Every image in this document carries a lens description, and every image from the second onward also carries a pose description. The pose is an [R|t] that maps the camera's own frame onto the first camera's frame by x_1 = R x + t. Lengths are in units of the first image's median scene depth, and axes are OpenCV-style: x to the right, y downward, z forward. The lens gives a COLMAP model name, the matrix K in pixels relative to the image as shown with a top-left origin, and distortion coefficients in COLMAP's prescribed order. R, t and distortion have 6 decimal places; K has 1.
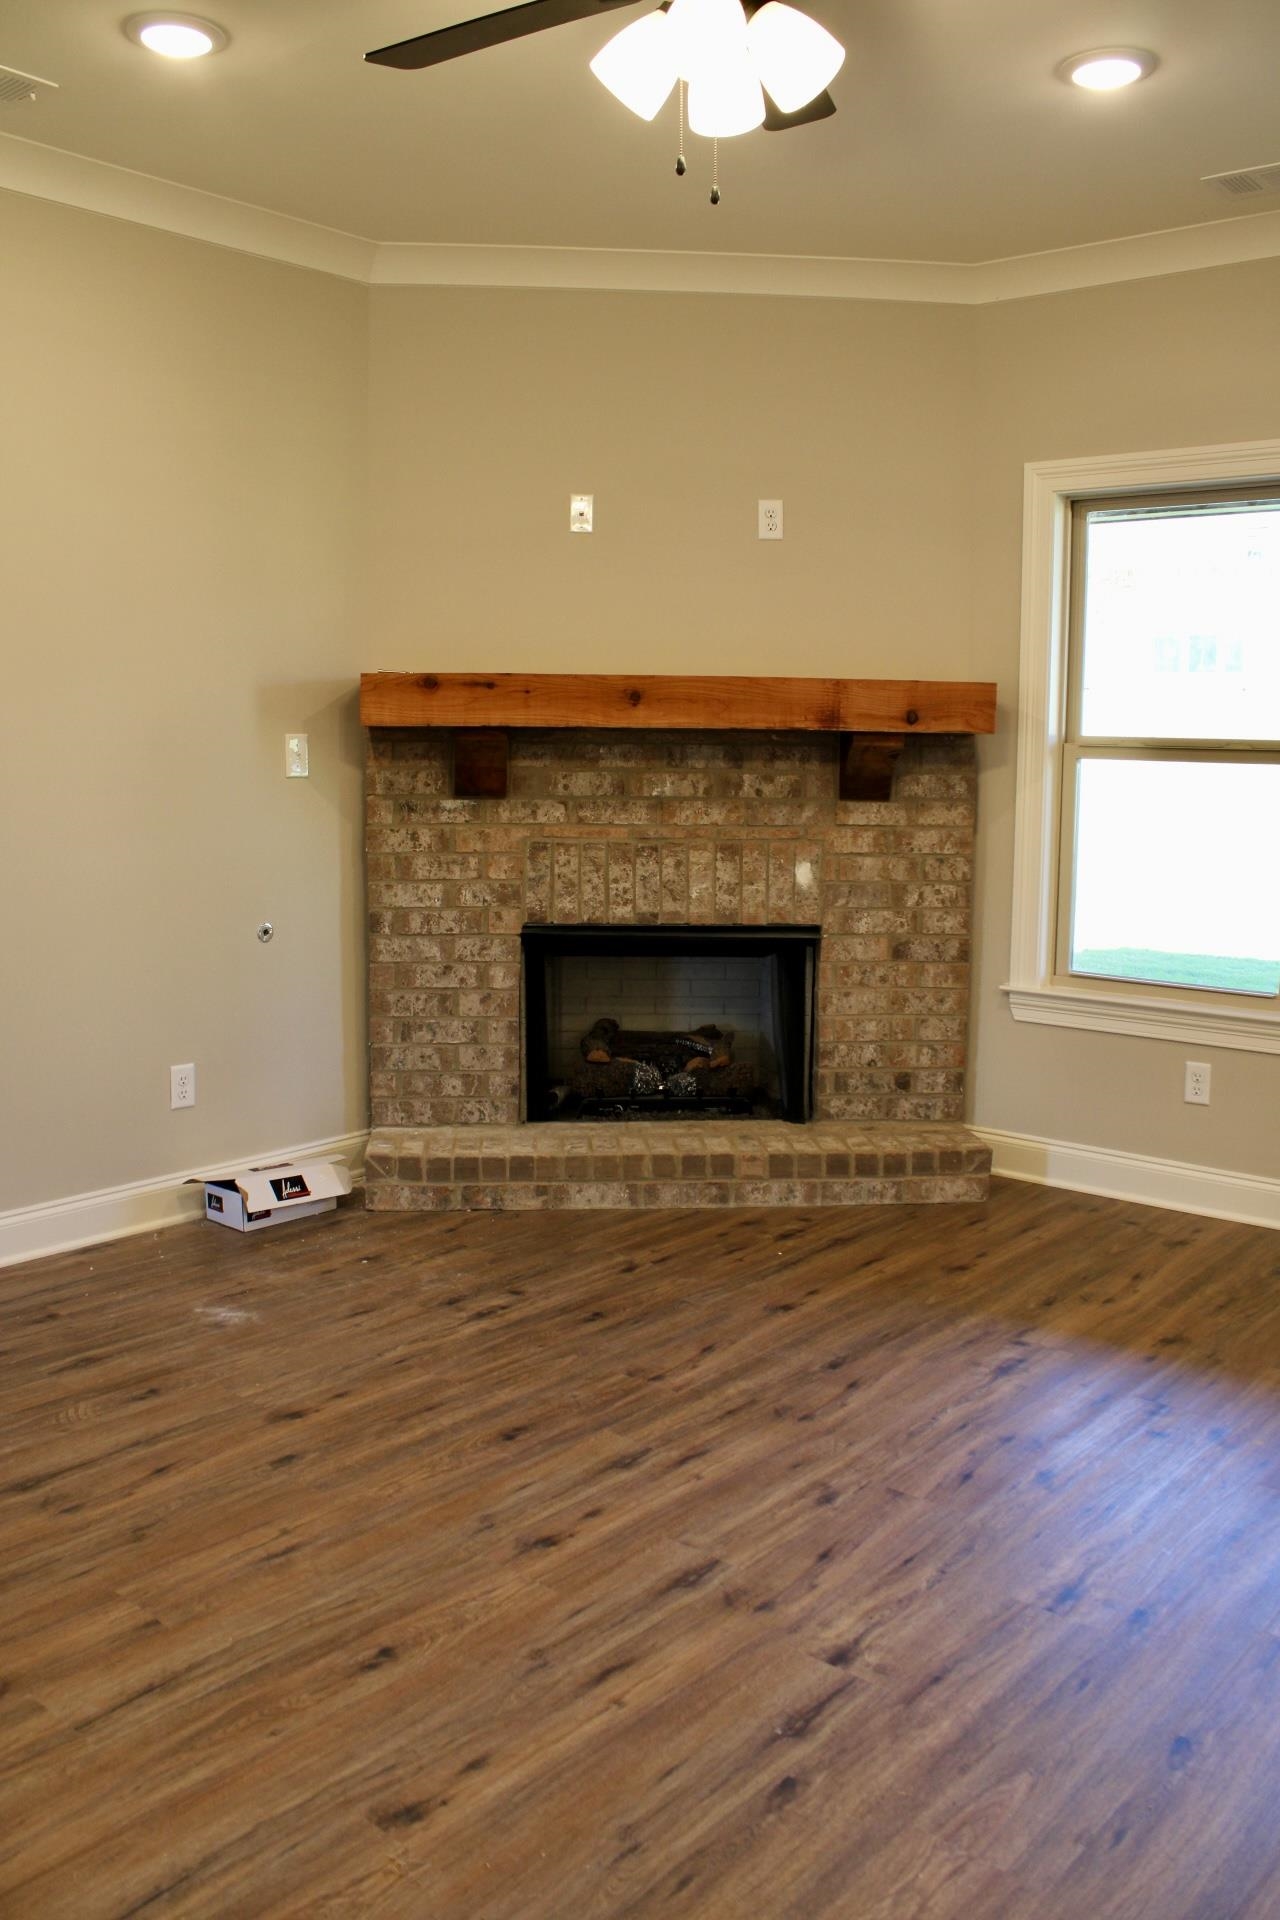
lens RADIAL K [[1605.1, 0, 652.0], [0, 1605.1, 957.7], [0, 0, 1]] dist [-0.130965, 0.091538]
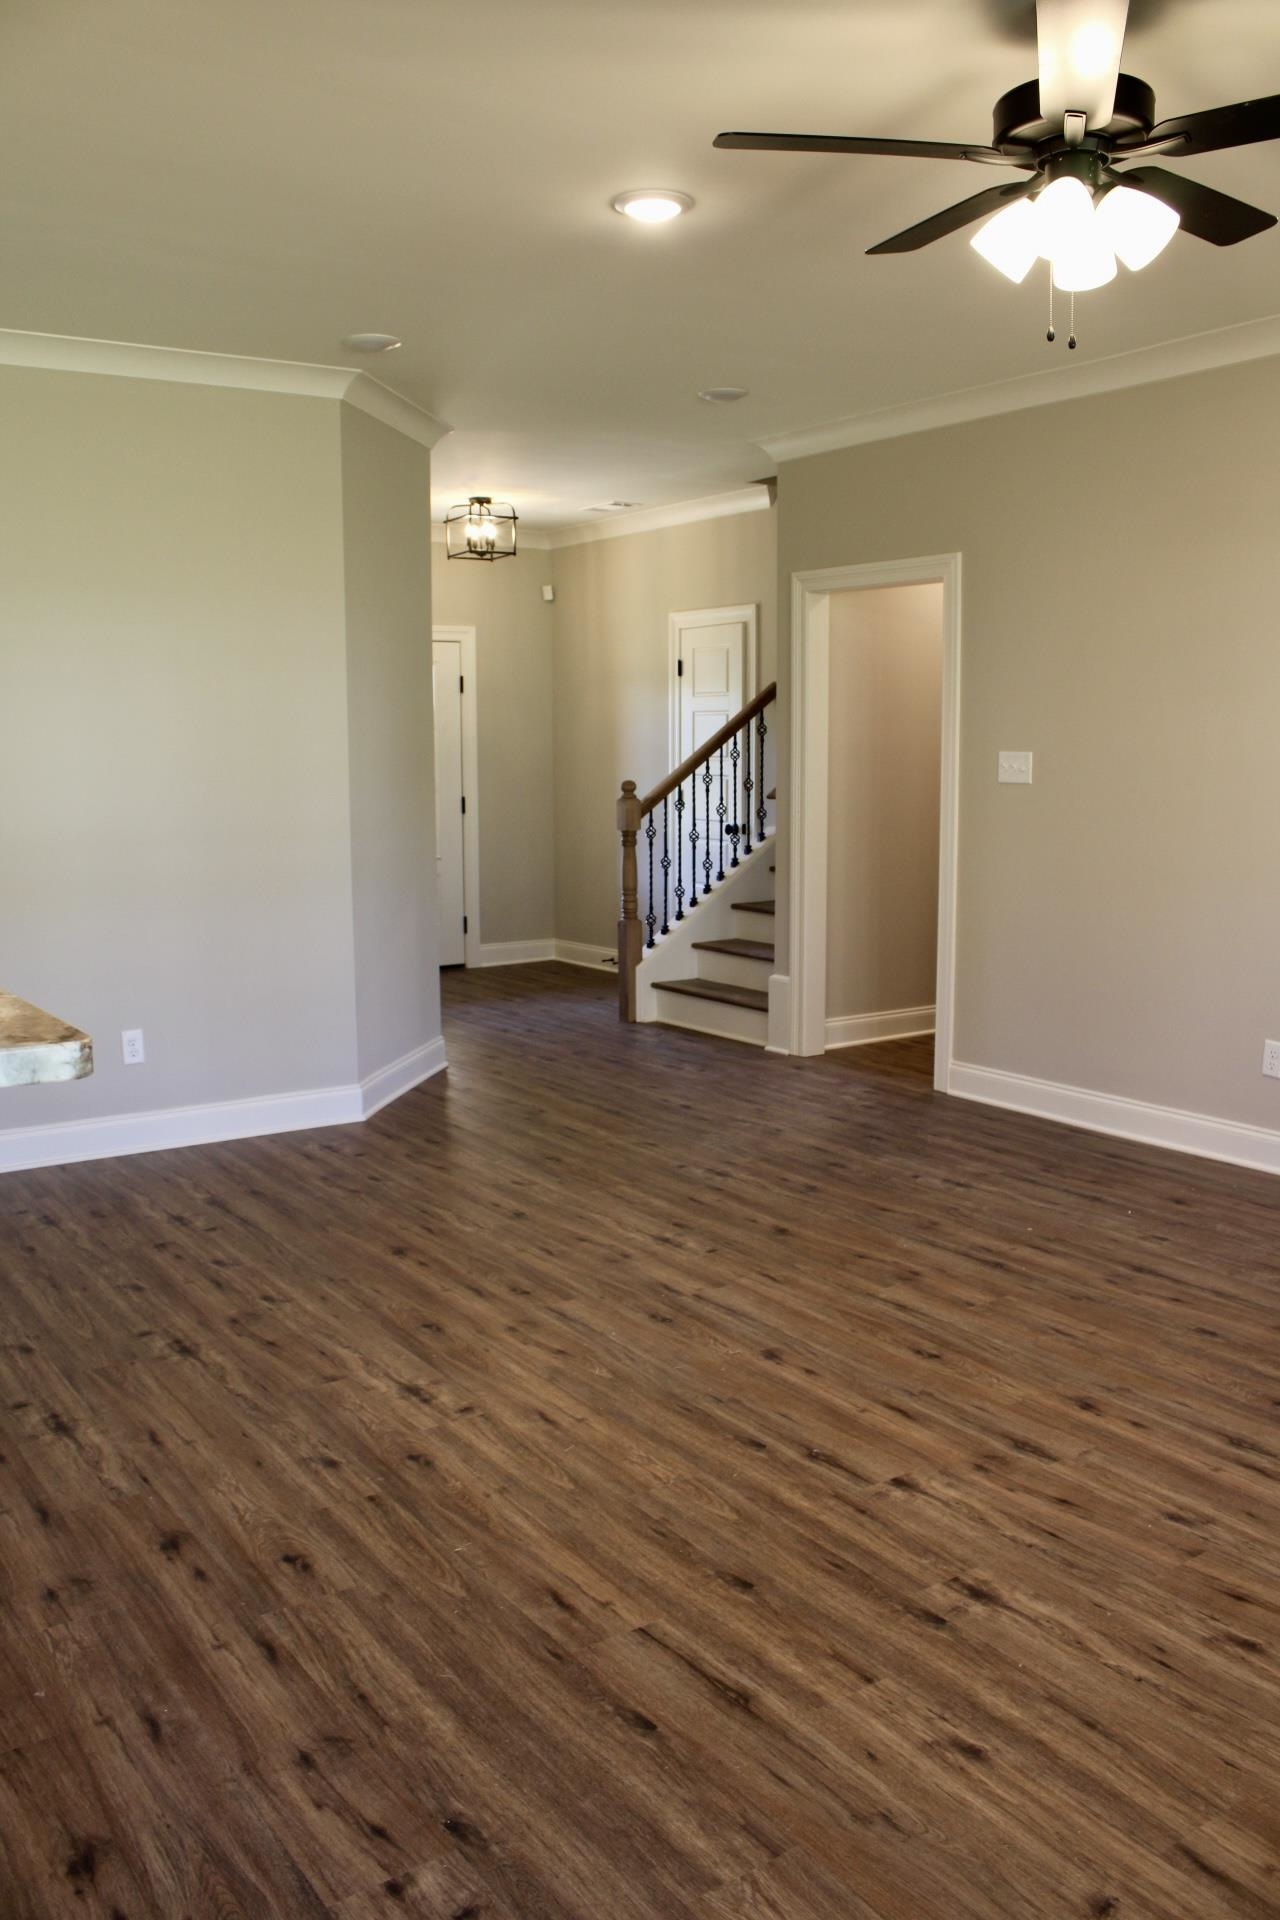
lens RADIAL K [[1605.1, 0, 649.4], [0, 1605.1, 948.5], [0, 0, 1]] dist [-0.130965, 0.091538]
pose [[-0.270885, 0.105594, -0.956802, 1.303967], [-0.125797, 0.981558, 0.143941, -0.140875], [0.954356, 0.159354, -0.252606, 1.002754]]
